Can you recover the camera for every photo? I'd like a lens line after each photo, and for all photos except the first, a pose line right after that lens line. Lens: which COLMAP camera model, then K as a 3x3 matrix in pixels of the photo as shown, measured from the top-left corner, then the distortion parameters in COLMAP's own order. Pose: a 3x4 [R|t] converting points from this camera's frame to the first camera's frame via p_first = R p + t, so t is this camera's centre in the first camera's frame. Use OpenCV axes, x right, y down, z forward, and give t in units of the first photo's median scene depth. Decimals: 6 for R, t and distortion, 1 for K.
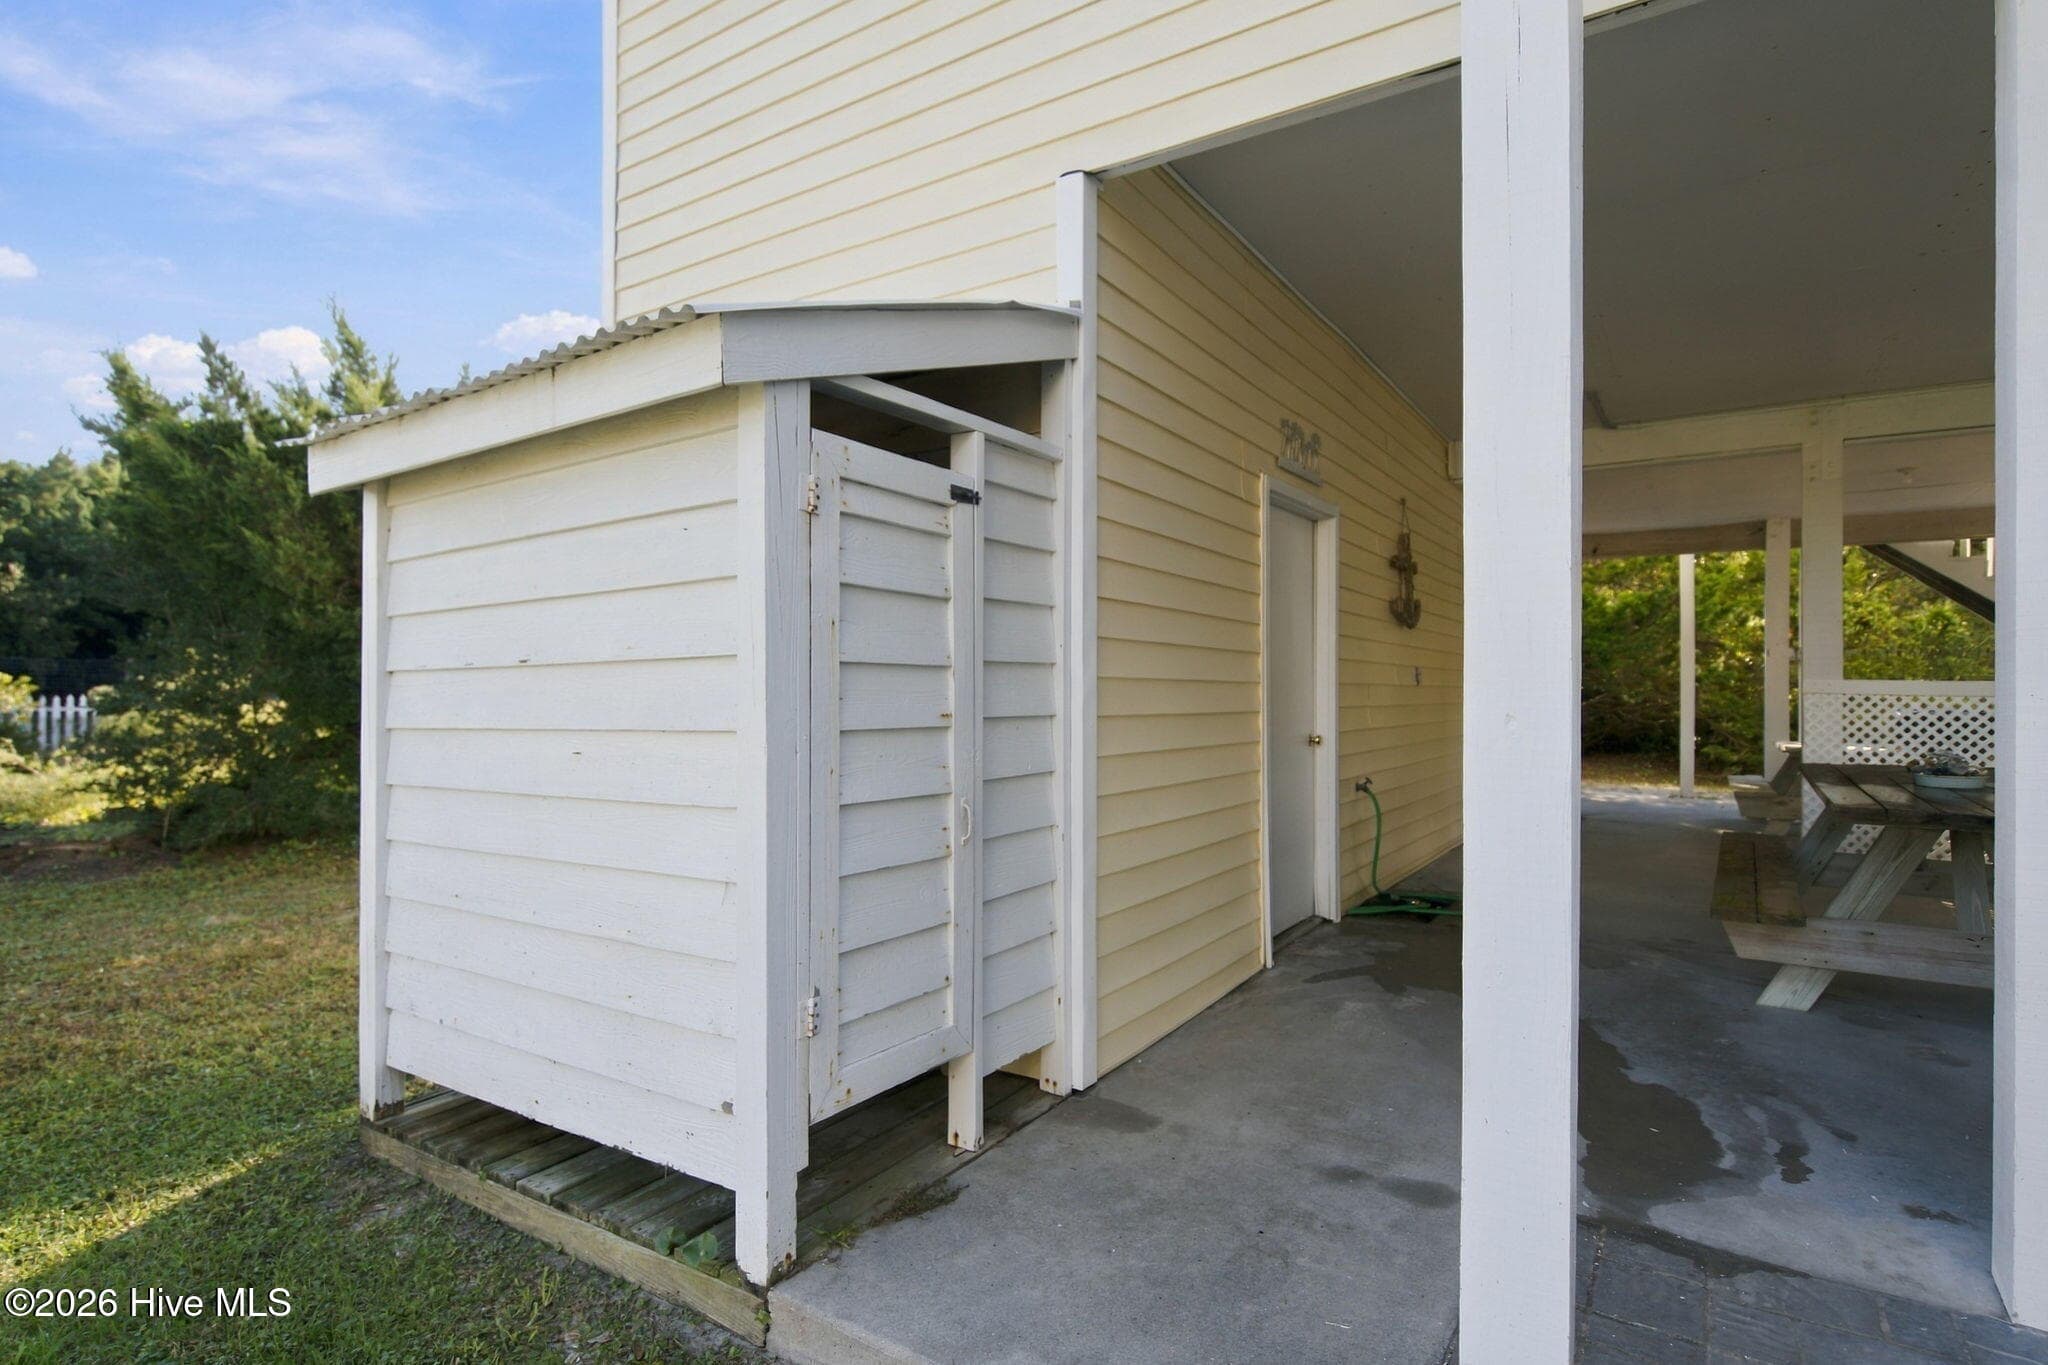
lens RADIAL K [[1038.3, 0, 1019.9], [0, 1038.3, 687.5], [0, 0, 1]] dist [0.000190, 0.000074]
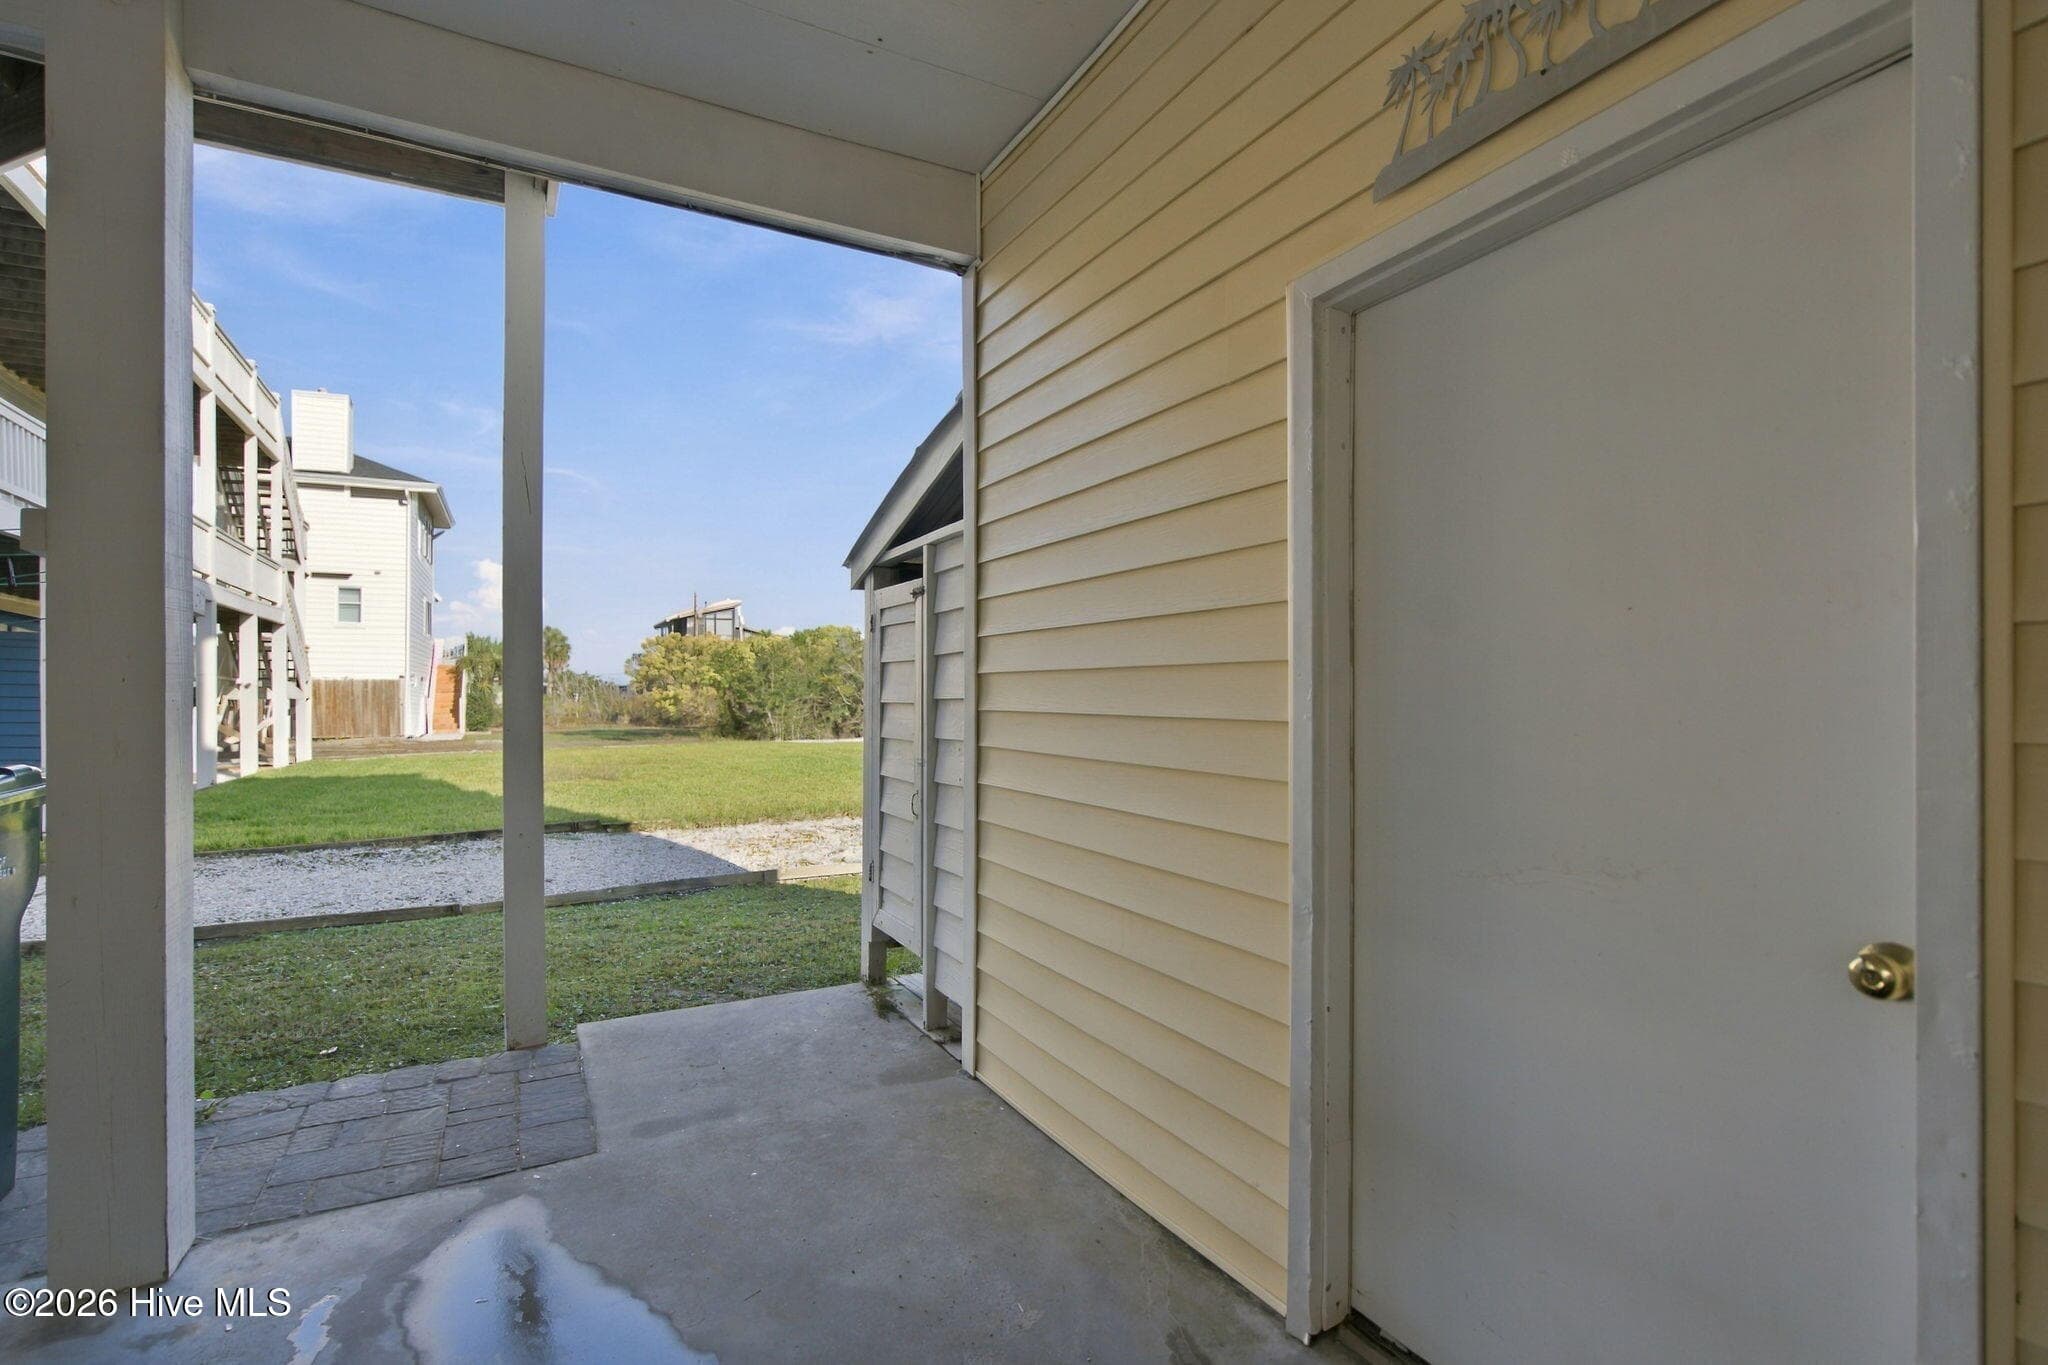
lens RADIAL K [[932.8, 0, 1016.6], [0, 932.8, 692.5], [0, 0, 1]] dist [0.000080, 0.000007]
pose [[-0.473504, -0.001476, -0.880791, 1.021796], [0.007667, 0.999954, -0.005797, -0.025161], [0.880758, -0.009498, -0.473471, 1.667193]]
